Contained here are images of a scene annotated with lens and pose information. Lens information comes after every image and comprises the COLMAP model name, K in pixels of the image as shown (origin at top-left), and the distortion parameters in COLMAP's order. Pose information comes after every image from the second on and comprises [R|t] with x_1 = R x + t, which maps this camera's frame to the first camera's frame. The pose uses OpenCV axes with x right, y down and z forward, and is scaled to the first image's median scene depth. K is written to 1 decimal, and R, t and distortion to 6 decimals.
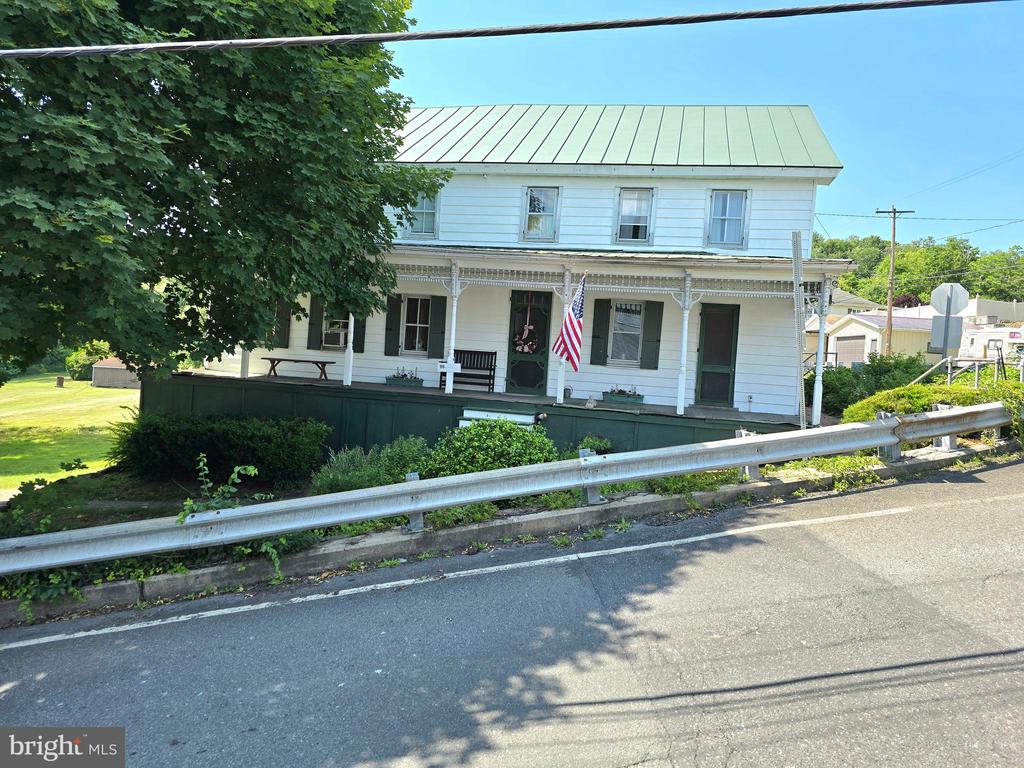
lens RADIAL K [[614.8, 0, 513.8], [0, 614.8, 380.1], [0, 0, 1]] dist [0.056800, -0.001691]
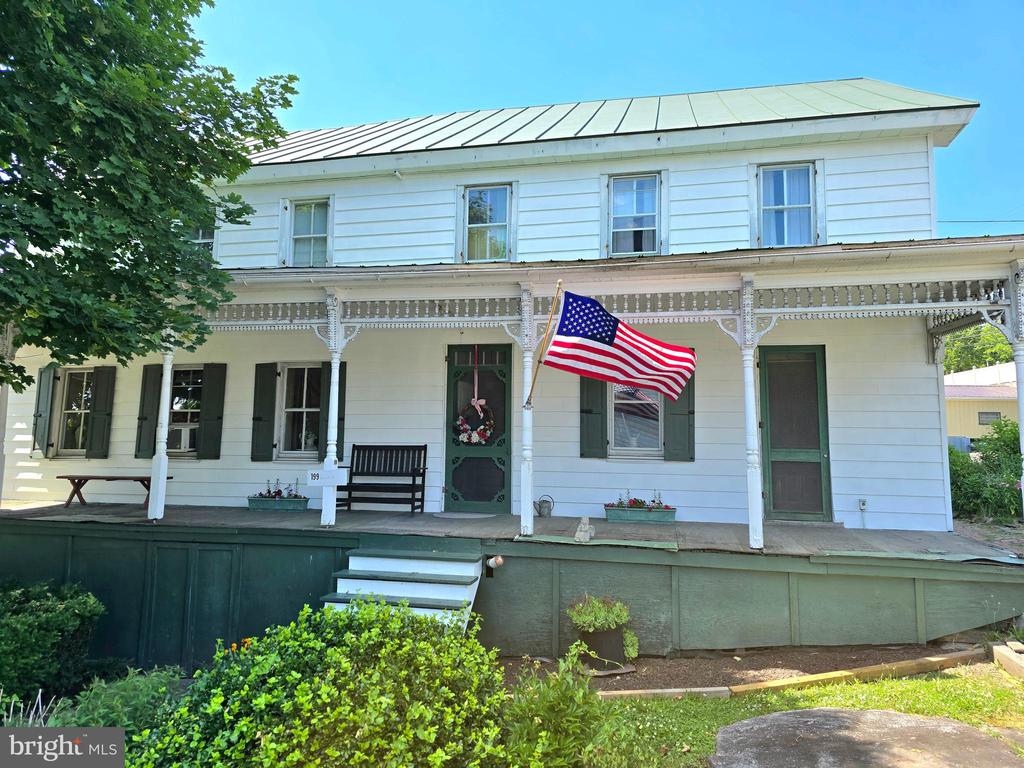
lens RADIAL K [[614.8, 0, 513.8], [0, 614.8, 380.1], [0, 0, 1]] dist [0.056800, -0.001691]
pose [[0.998665, -0.051344, 0.005710, 0.060804], [0.051613, 0.986874, -0.153022, -0.012064], [0.002222, 0.153113, 0.988206, 0.403864]]
